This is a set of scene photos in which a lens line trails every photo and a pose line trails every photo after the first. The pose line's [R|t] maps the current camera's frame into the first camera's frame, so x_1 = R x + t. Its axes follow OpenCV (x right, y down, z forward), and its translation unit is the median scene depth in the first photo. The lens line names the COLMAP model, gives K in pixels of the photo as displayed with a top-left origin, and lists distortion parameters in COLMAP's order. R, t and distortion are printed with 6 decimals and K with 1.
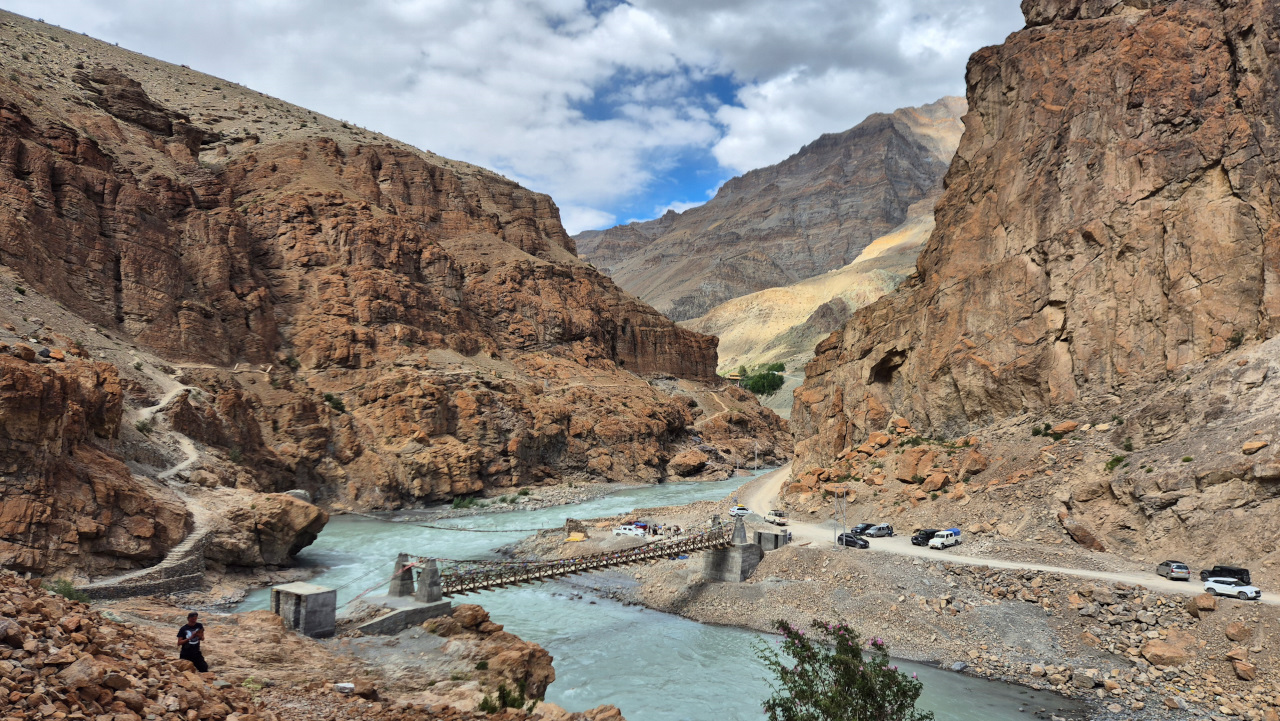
lens RADIAL K [[821.0, 0, 640.0], [0, 821.0, 360.5], [0, 0, 1]] dist [0.083796, -0.080444]
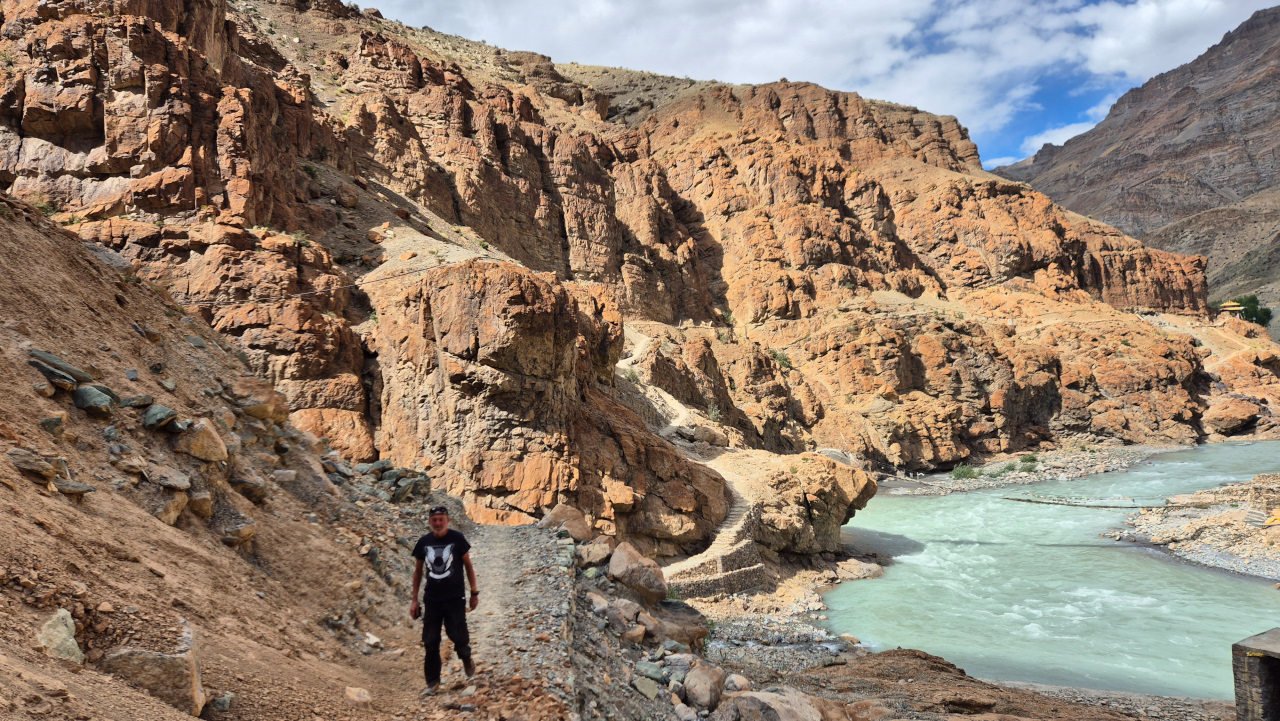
lens RADIAL K [[821.0, 0, 640.0], [0, 821.0, 360.5], [0, 0, 1]] dist [0.083796, -0.080444]
pose [[0.908290, -0.078786, -0.410856, -0.135792], [0.089009, 0.996014, 0.005778, 0.031631], [0.408763, -0.041818, 0.911682, 0.146980]]
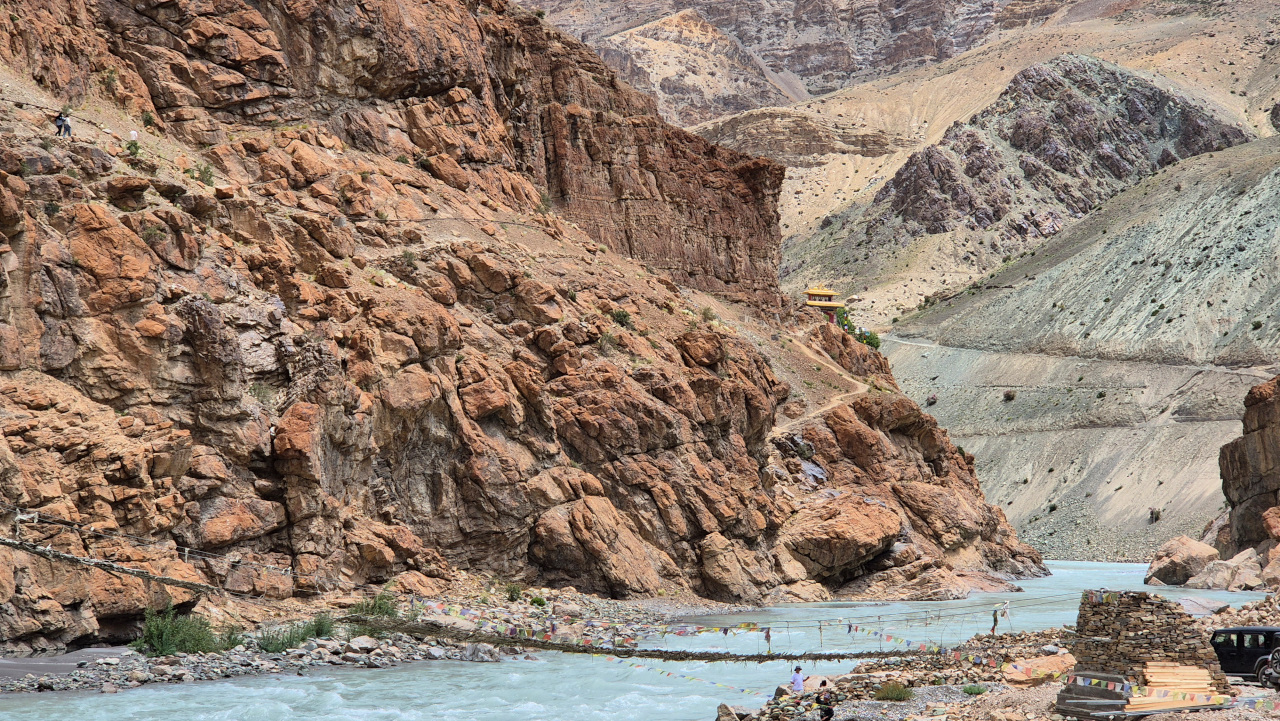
lens RADIAL K [[2368.4, 0, 640.0], [0, 2368.4, 360.5], [0, 0, 1]] dist [-0.360180, 4.686712]
pose [[0.990516, -0.000551, 0.137394, -0.148730], [-0.000024, 0.999991, 0.004184, 0.078901], [-0.137395, -0.004148, 0.990508, 0.287574]]
